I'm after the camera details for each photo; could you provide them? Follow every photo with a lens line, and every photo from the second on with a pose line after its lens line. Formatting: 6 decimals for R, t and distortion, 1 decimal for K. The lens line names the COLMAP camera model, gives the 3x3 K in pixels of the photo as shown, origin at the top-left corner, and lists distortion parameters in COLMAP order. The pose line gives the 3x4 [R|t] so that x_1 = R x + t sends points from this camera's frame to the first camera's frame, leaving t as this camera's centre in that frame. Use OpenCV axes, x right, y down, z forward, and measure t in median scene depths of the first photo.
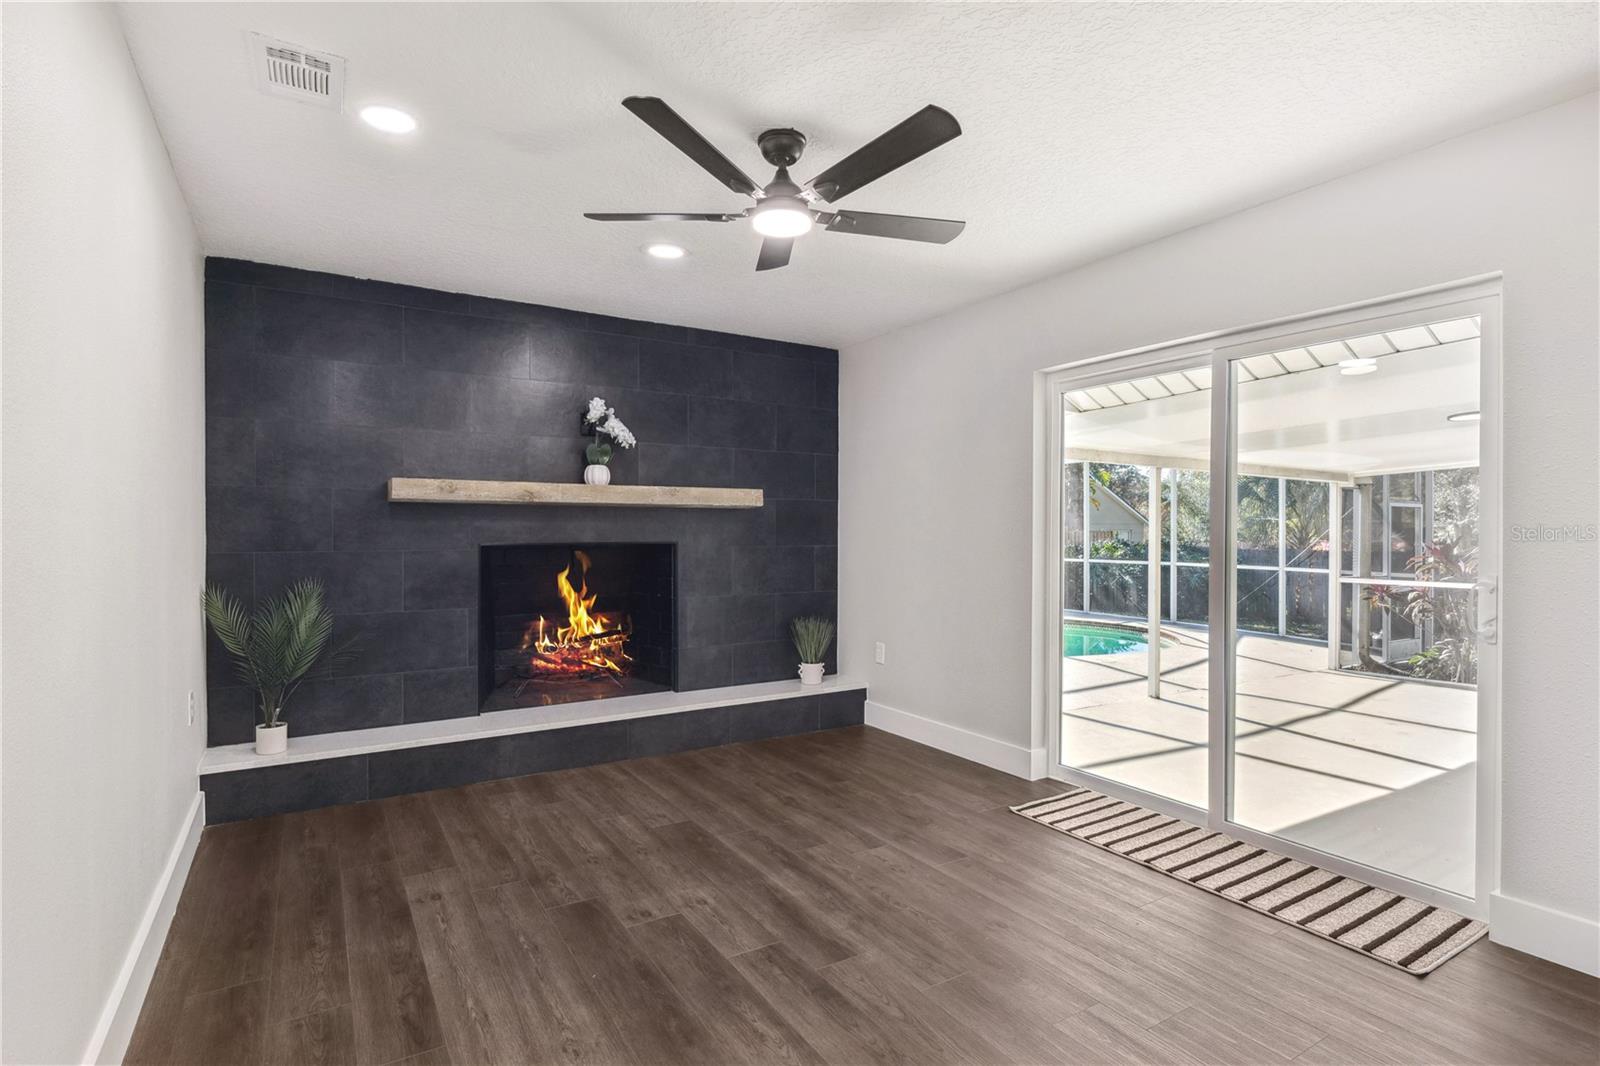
lens RADIAL K [[794.8, 0, 800.0], [0, 794.8, 533.0], [0, 0, 1]] dist [0.000713, 0.000297]
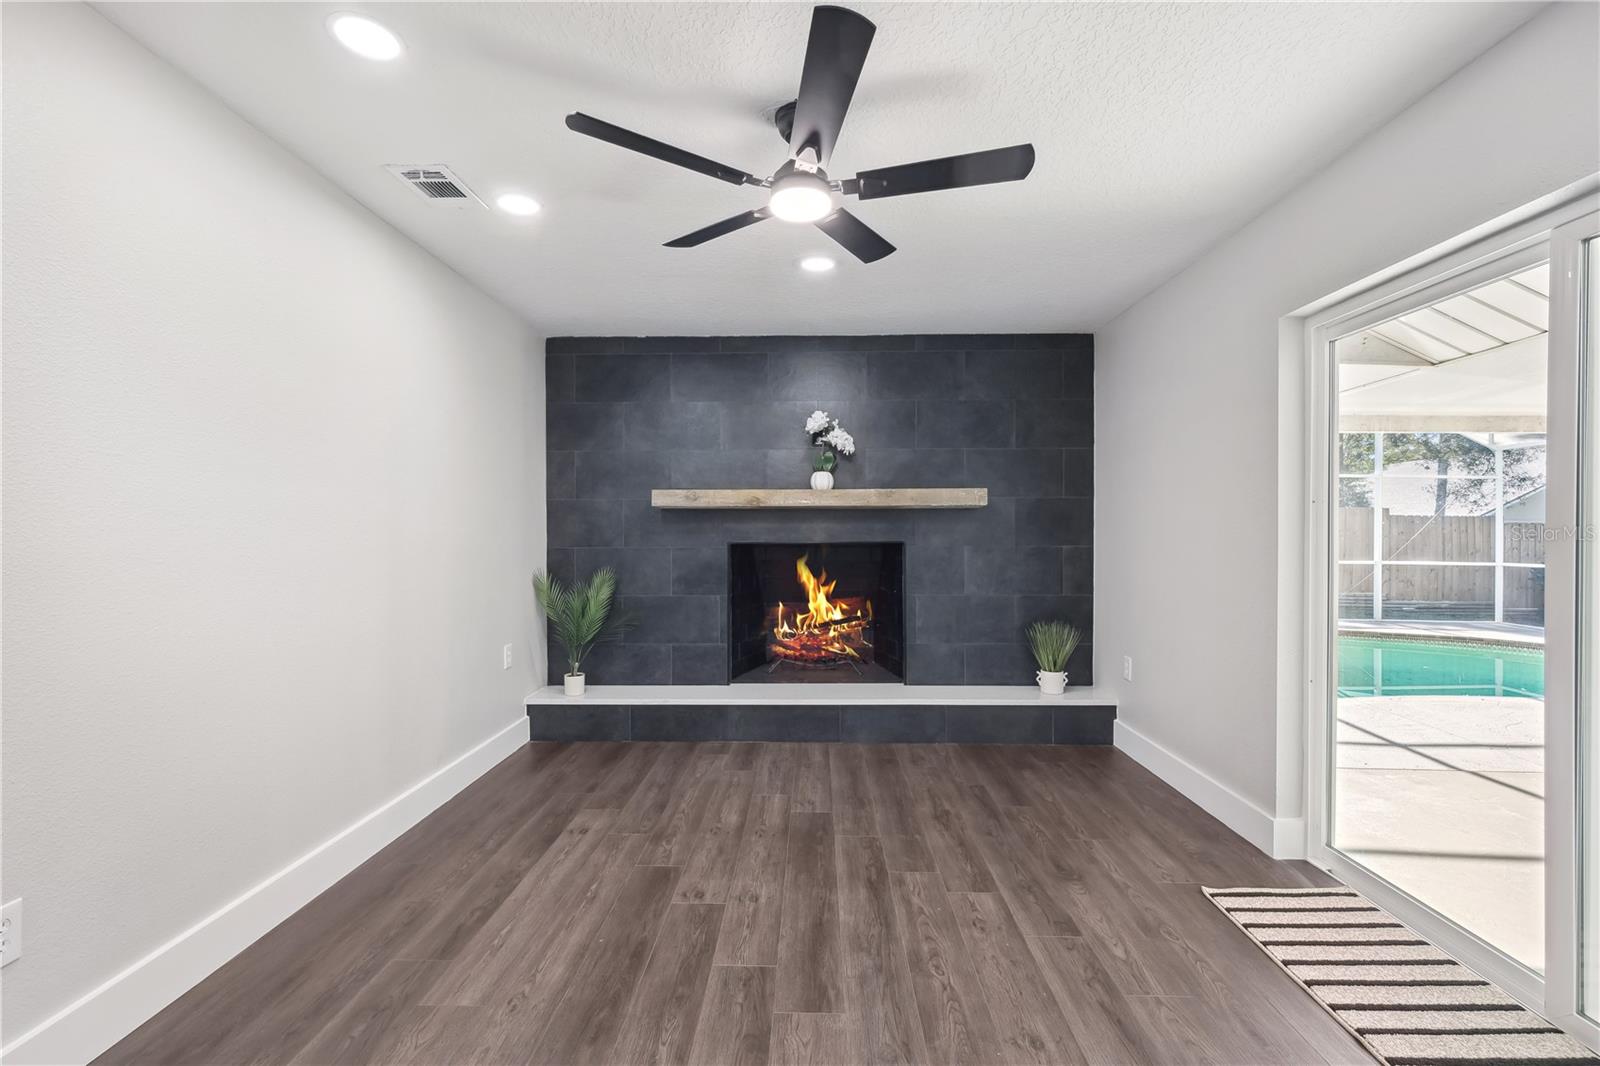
lens RADIAL K [[686.2, 0, 800.0], [0, 686.2, 533.0], [0, 0, 1]] dist [-0.000353, 0.000471]
pose [[0.836382, -0.001472, -0.548145, 0.283478], [0.001812, 0.999998, 0.000080, -0.000285], [0.548144, -0.001061, 0.836383, 0.212989]]
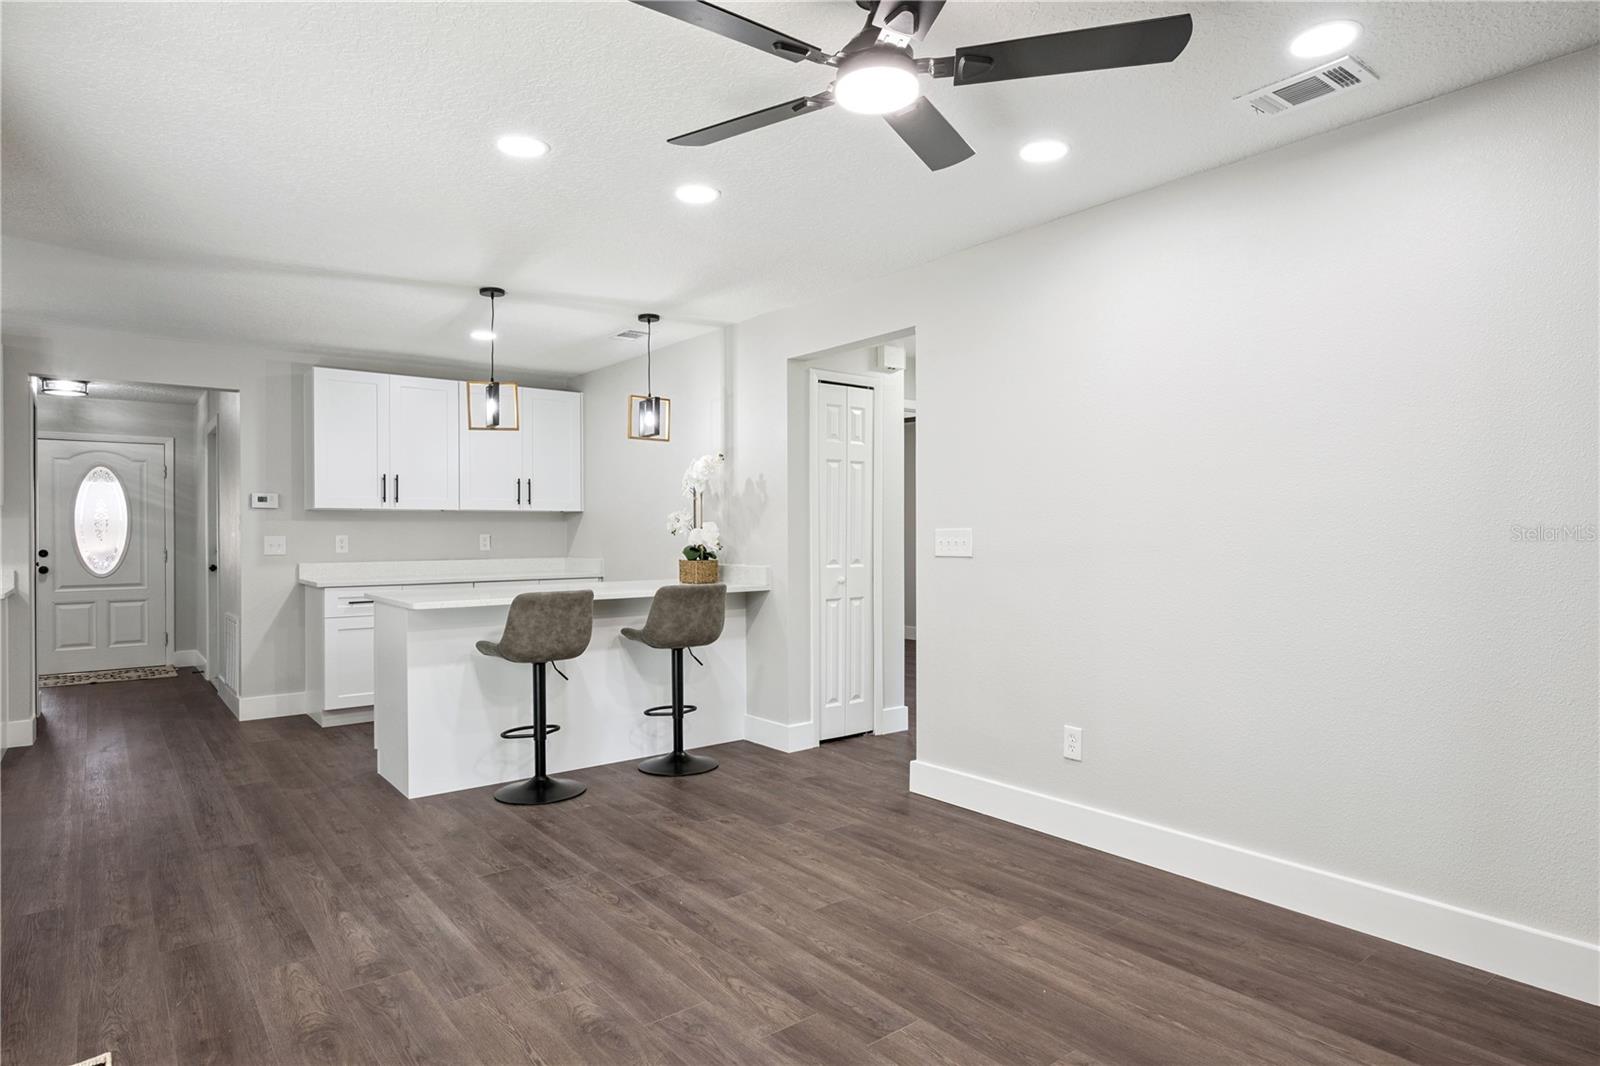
lens RADIAL K [[892.7, 0, 800.0], [0, 892.7, 533.0], [0, 0, 1]] dist [-0.000948, -0.000215]
pose [[-0.993688, 0.001754, -0.112166, 0.090458], [0.001273, 0.999990, 0.004361, -0.001075], [0.112173, 0.004191, -0.993680, 1.191950]]
